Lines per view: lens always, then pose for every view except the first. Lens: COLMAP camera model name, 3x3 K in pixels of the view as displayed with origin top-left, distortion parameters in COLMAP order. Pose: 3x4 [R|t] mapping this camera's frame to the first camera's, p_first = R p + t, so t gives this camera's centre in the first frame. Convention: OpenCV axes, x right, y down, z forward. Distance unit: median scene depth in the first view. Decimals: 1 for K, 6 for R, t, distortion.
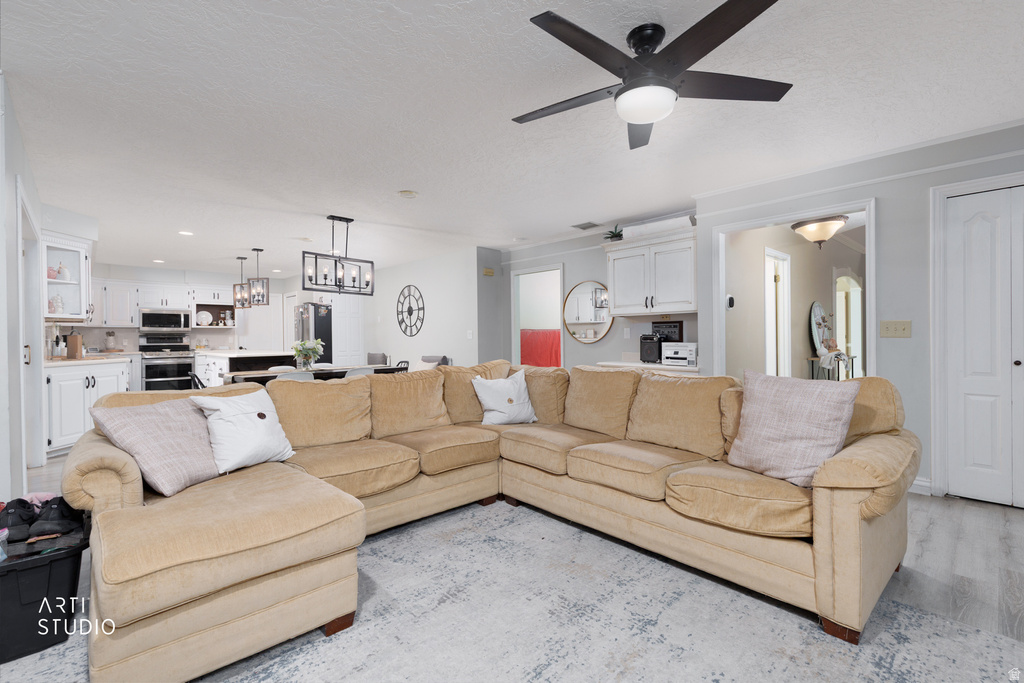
lens RADIAL K [[456.6, 0, 516.4], [0, 456.6, 339.1], [0, 0, 1]] dist [0.006823, -0.001214]
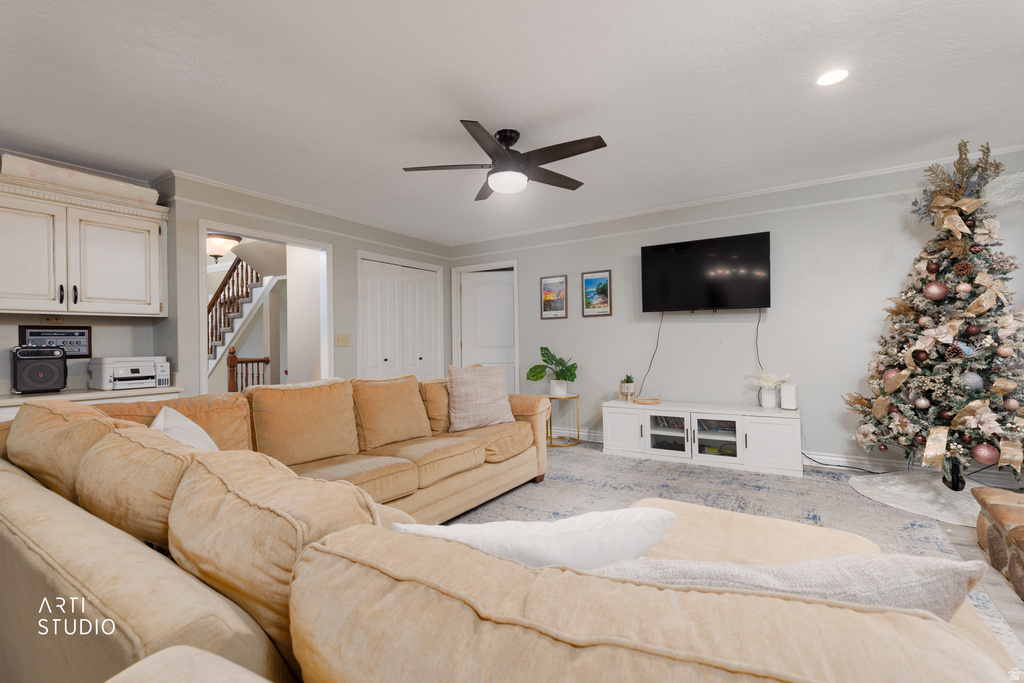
lens RADIAL K [[456.6, 0, 516.4], [0, 456.6, 339.1], [0, 0, 1]] dist [0.006823, -0.001214]
pose [[-0.239259, 0.016428, 0.970817, -0.276357], [0.021595, 0.999700, -0.011594, 0.000825], [-0.970716, 0.018191, -0.239541, 0.326649]]
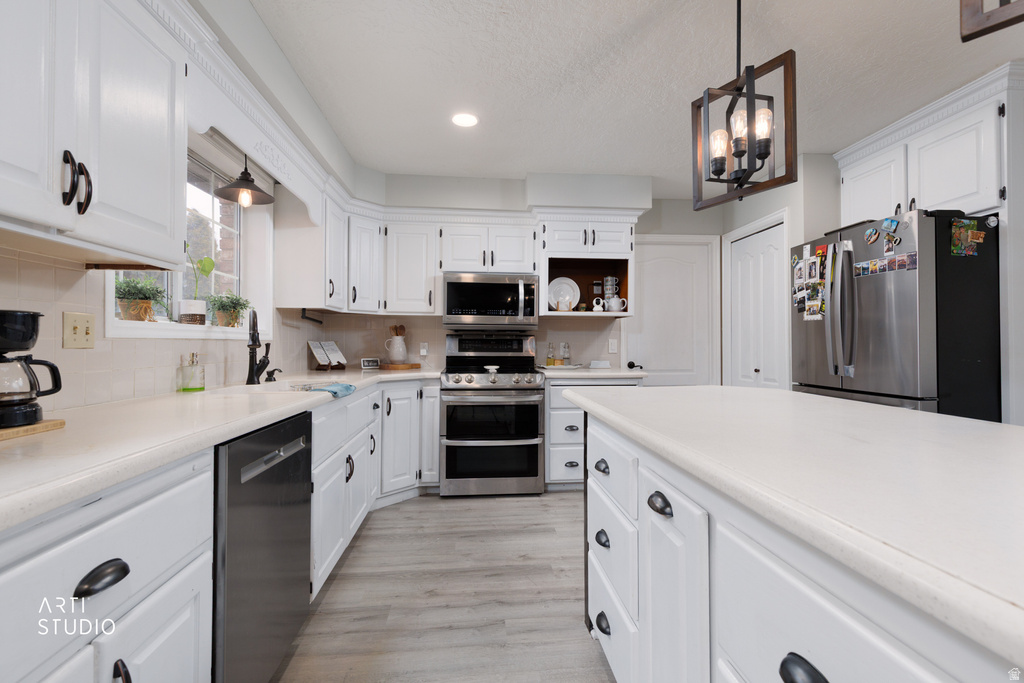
lens RADIAL K [[456.6, 0, 516.4], [0, 456.6, 339.1], [0, 0, 1]] dist [0.006823, -0.001214]
pose [[0.784341, 0.004172, -0.620316, -0.496230], [-0.011610, 0.999901, -0.007954, -0.000285], [0.620221, 0.013441, 0.784312, 0.702104]]
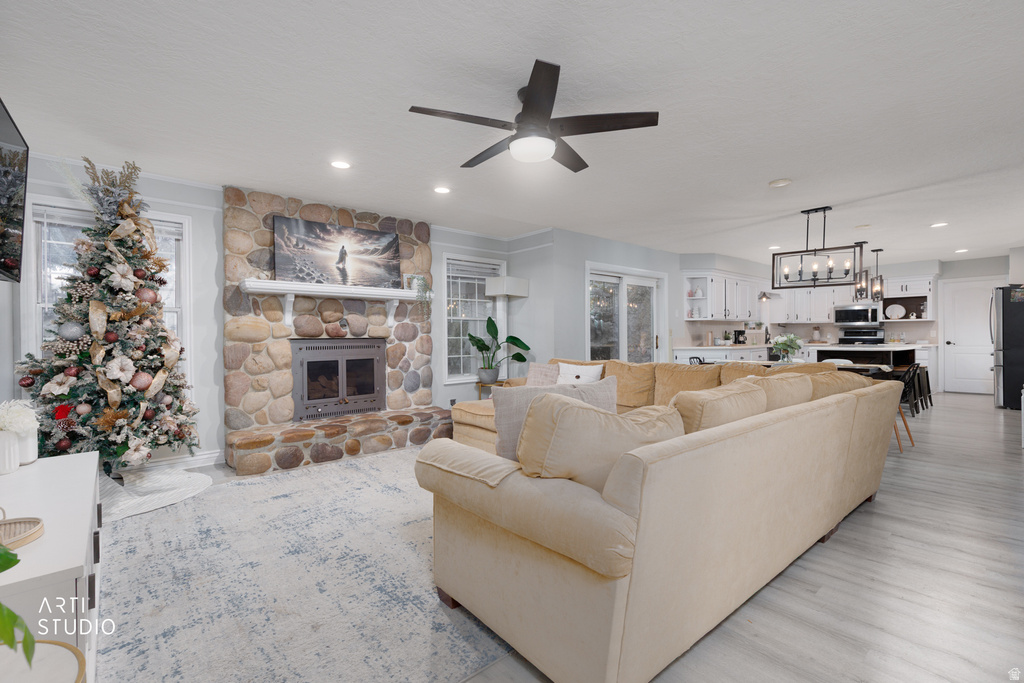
lens RADIAL K [[456.6, 0, 516.4], [0, 456.6, 339.1], [0, 0, 1]] dist [0.006823, -0.001214]
pose [[-0.045454, 0.015676, -0.998843, 0.376539], [0.001871, 0.999876, 0.015607, -0.003748], [0.998965, -0.001160, -0.045478, 0.248207]]
